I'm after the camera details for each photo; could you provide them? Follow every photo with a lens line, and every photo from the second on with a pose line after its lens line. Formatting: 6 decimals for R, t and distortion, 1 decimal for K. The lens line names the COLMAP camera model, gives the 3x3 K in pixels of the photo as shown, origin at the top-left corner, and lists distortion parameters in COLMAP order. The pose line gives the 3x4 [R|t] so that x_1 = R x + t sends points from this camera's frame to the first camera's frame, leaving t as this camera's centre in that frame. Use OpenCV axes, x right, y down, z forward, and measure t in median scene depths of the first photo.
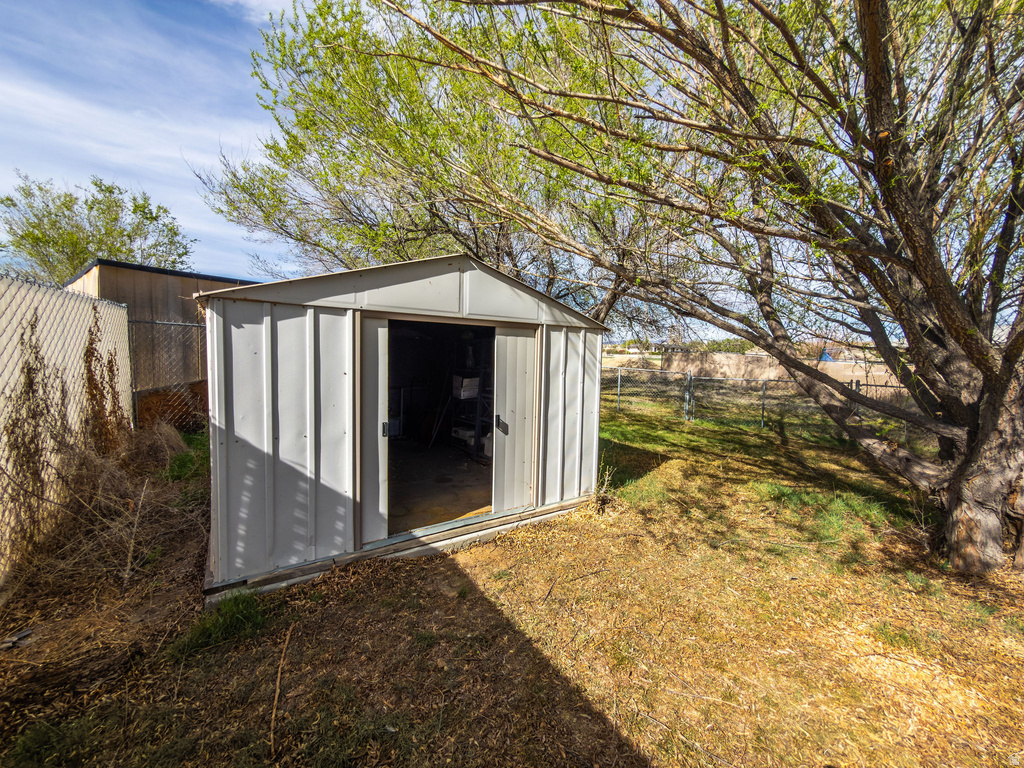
lens RADIAL K [[405.1, 0, 512.0], [0, 405.1, 384.0], [0, 0, 1]] dist [0.000667, 0.000079]
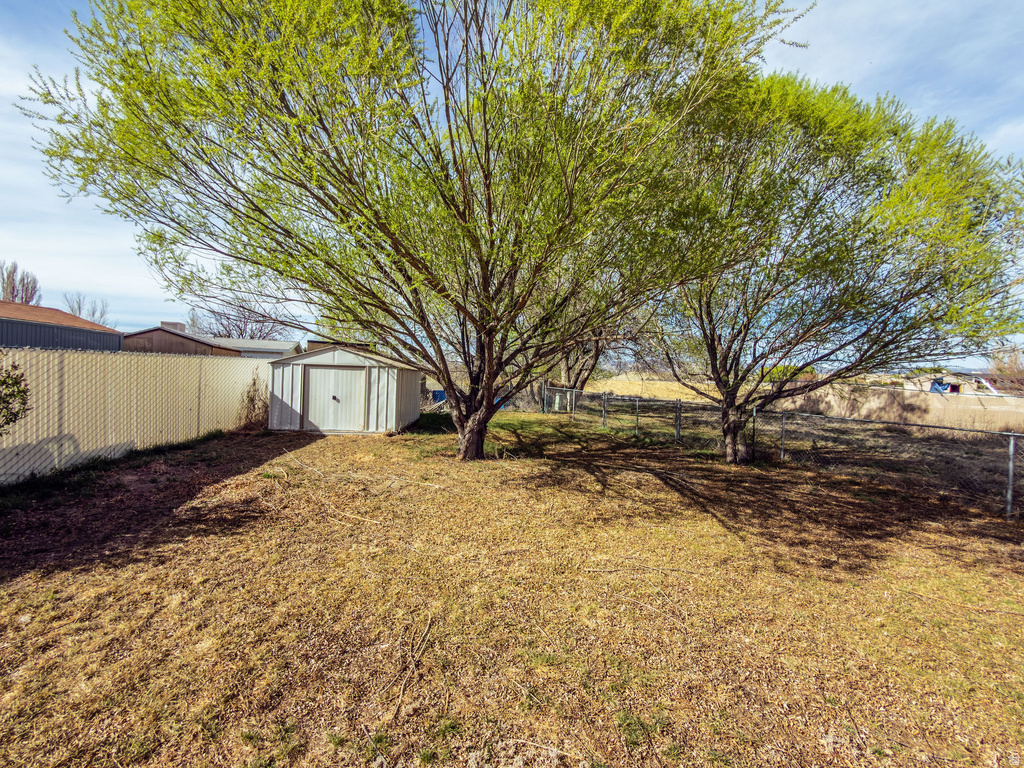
lens RADIAL K [[422.3, 0, 512.0], [0, 422.3, 384.0], [0, 0, 1]] dist [-0.000960, -0.000081]
pose [[0.871628, 0.013671, -0.489977, 2.989951], [-0.045223, 0.997590, -0.052613, 0.109687], [0.488077, 0.068017, 0.870146, -1.344183]]
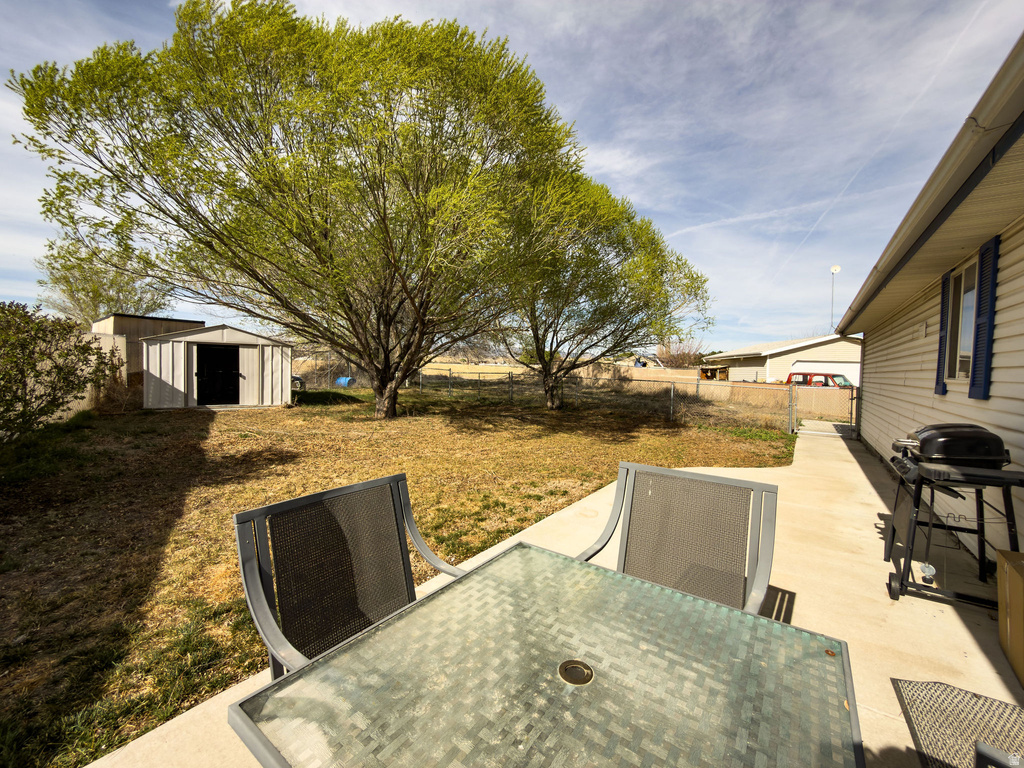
lens RADIAL K [[405.1, 0, 512.0], [0, 405.1, 384.0], [0, 0, 1]] dist [0.000667, 0.000079]
pose [[0.999990, 0.004451, -0.000597, 2.436408], [-0.004464, 0.999704, -0.023911, 0.265124], [0.000491, 0.023913, 0.999714, -2.526458]]
